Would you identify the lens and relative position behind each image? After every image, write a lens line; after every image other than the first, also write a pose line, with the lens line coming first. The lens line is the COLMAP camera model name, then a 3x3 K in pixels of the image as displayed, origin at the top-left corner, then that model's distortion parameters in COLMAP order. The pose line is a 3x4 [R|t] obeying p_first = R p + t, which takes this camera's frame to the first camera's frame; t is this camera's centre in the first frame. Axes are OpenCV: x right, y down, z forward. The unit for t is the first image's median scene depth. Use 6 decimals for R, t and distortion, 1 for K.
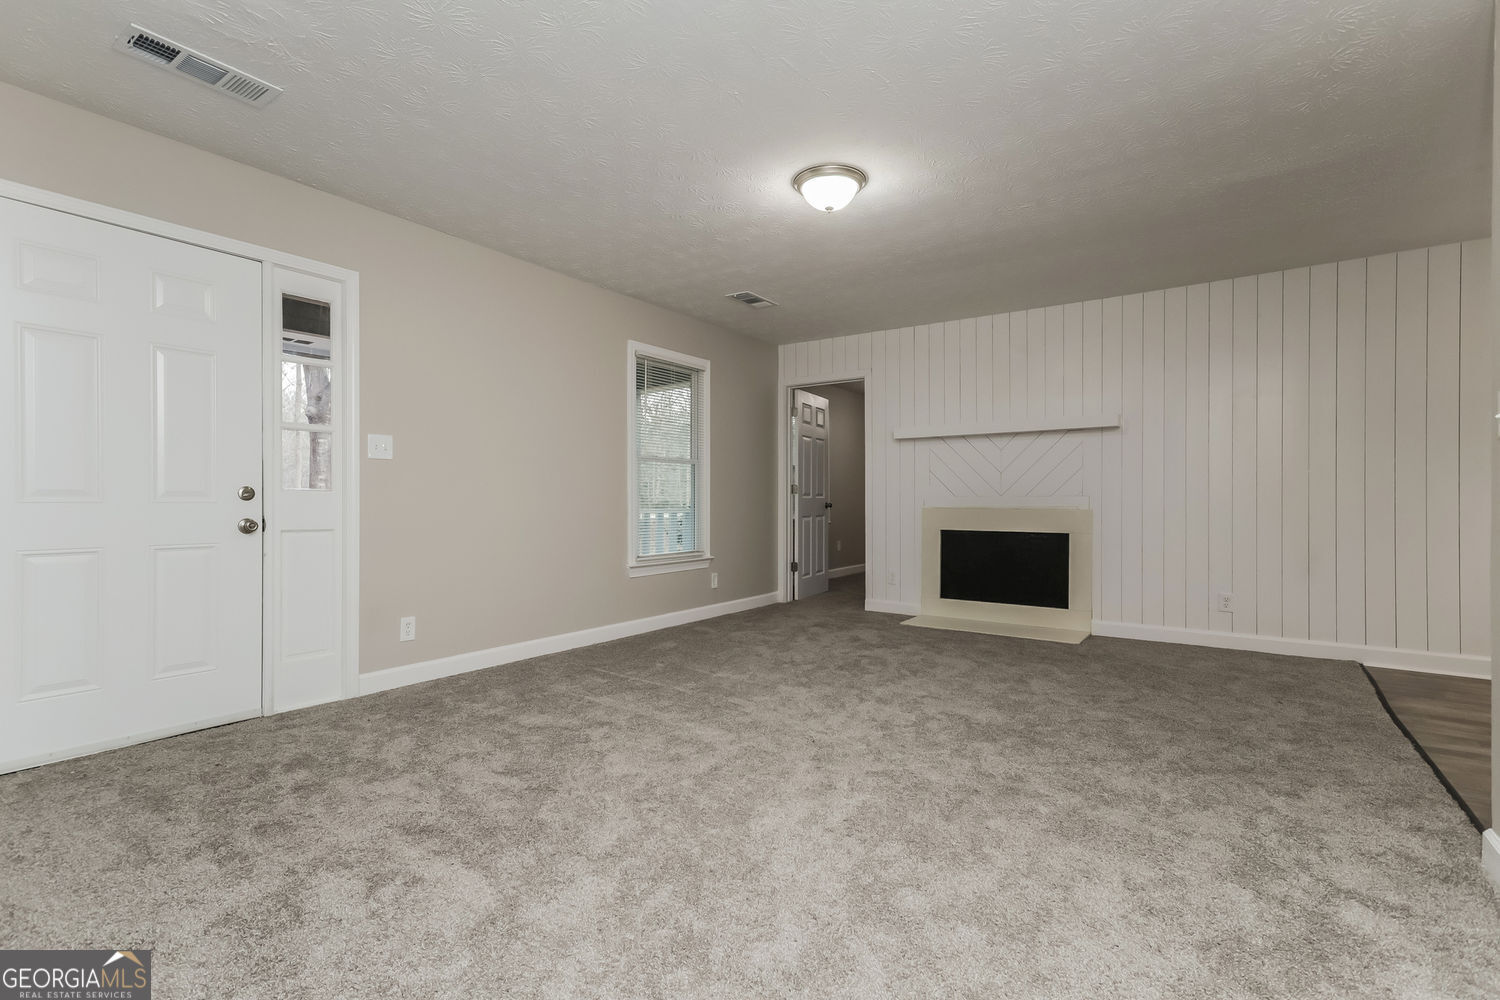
lens RADIAL K [[710.1, 0, 747.9], [0, 710.1, 500.9], [0, 0, 1]] dist [-0.000395, 0.000015]
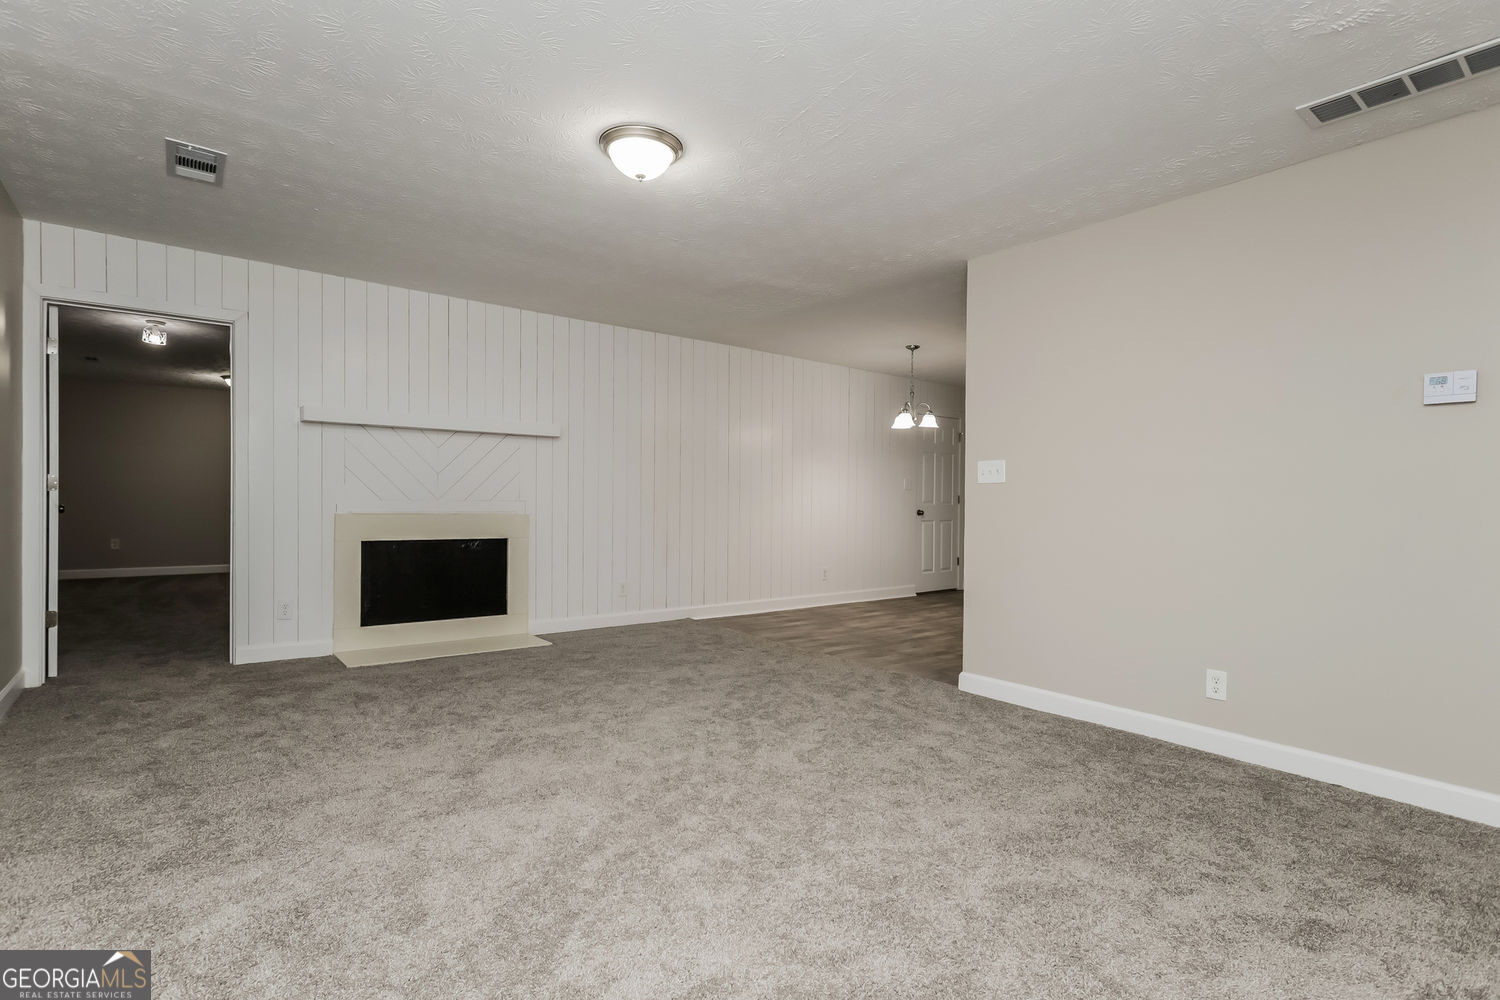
lens RADIAL K [[742.1, 0, 756.1], [0, 742.1, 505.6], [0, 0, 1]] dist [-0.000383, -0.000125]
pose [[0.279663, -0.004249, 0.960089, -0.443414], [-0.010970, 0.999911, 0.007620, -0.011209], [-0.960036, -0.012663, 0.279591, 0.376786]]
